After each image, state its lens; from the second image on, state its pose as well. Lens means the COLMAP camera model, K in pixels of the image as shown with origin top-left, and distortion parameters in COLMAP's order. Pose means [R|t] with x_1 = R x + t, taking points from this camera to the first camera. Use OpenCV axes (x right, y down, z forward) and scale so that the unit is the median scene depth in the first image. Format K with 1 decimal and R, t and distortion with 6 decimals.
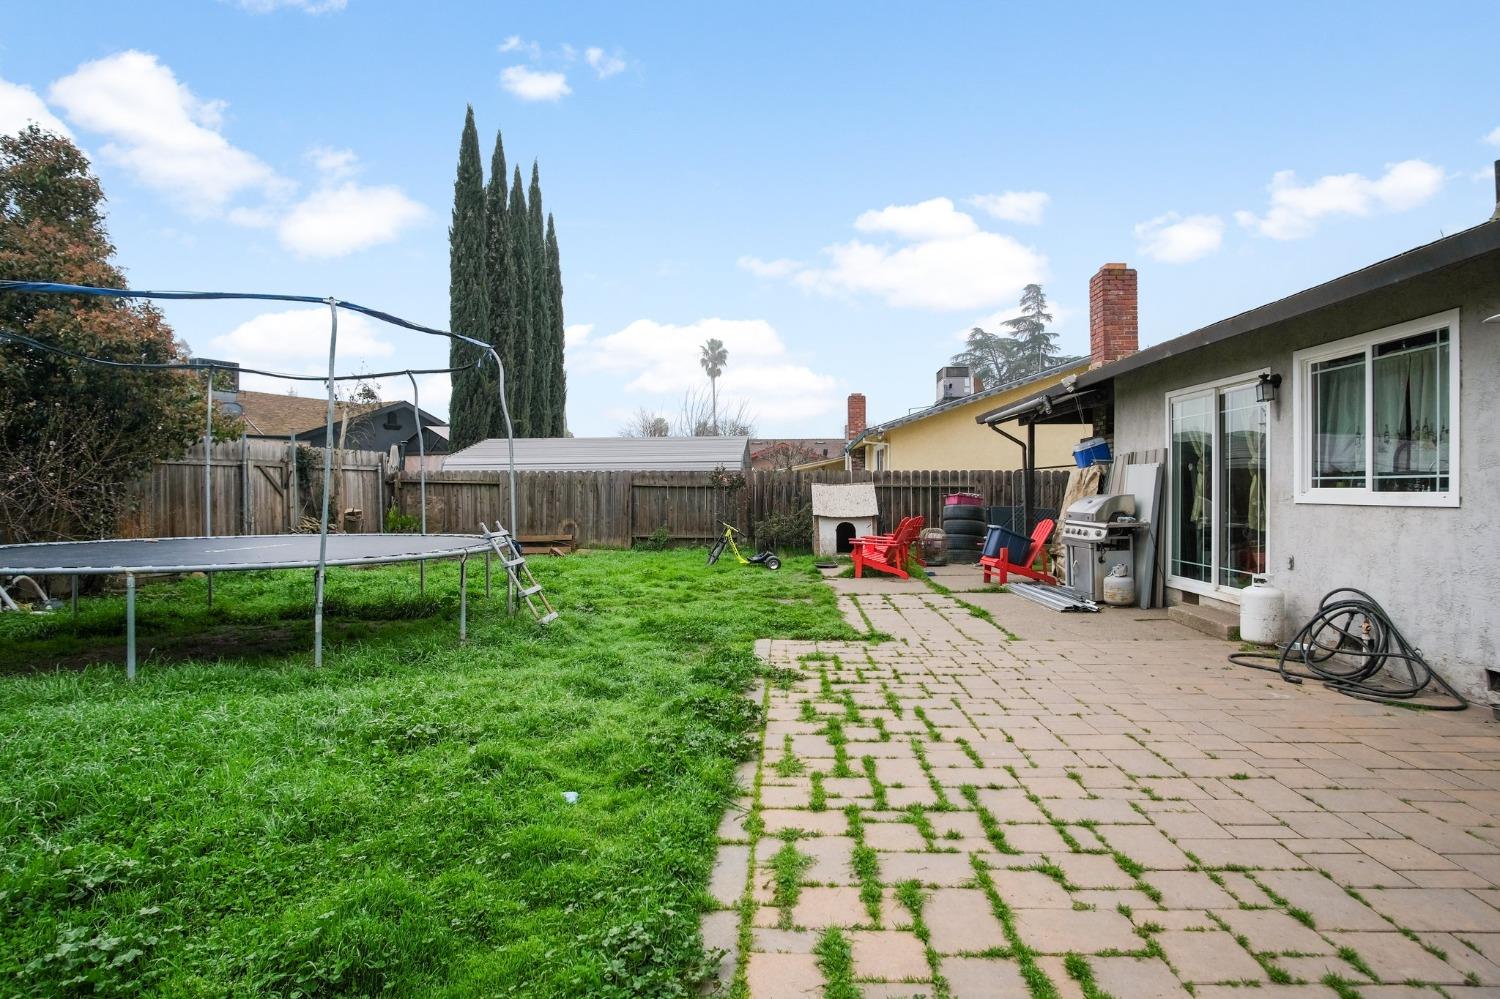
lens RADIAL K [[802.9, 0, 744.9], [0, 802.9, 496.9], [0, 0, 1]] dist [-0.034411, 0.010045]
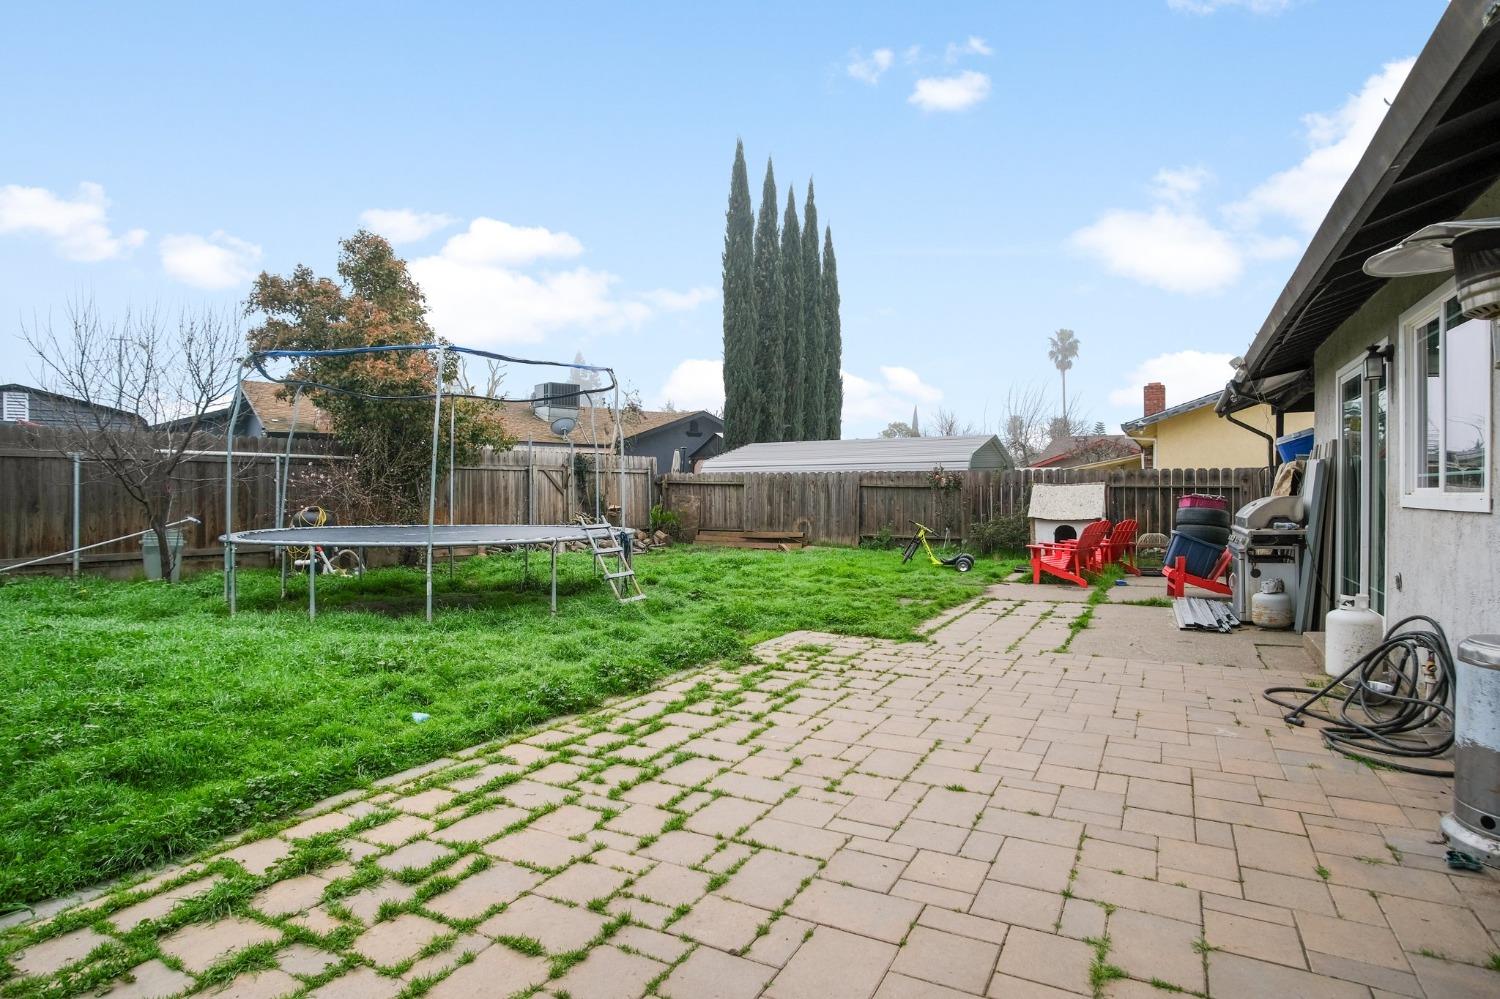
lens RADIAL K [[802.9, 0, 742.3], [0, 802.9, 495.0], [0, 0, 1]] dist [-0.034411, 0.010045]
pose [[0.904221, 0.004147, -0.427044, 0.162545], [-0.005439, 0.999984, -0.001805, 0.000312], [0.427029, 0.003955, 0.904229, 0.003407]]
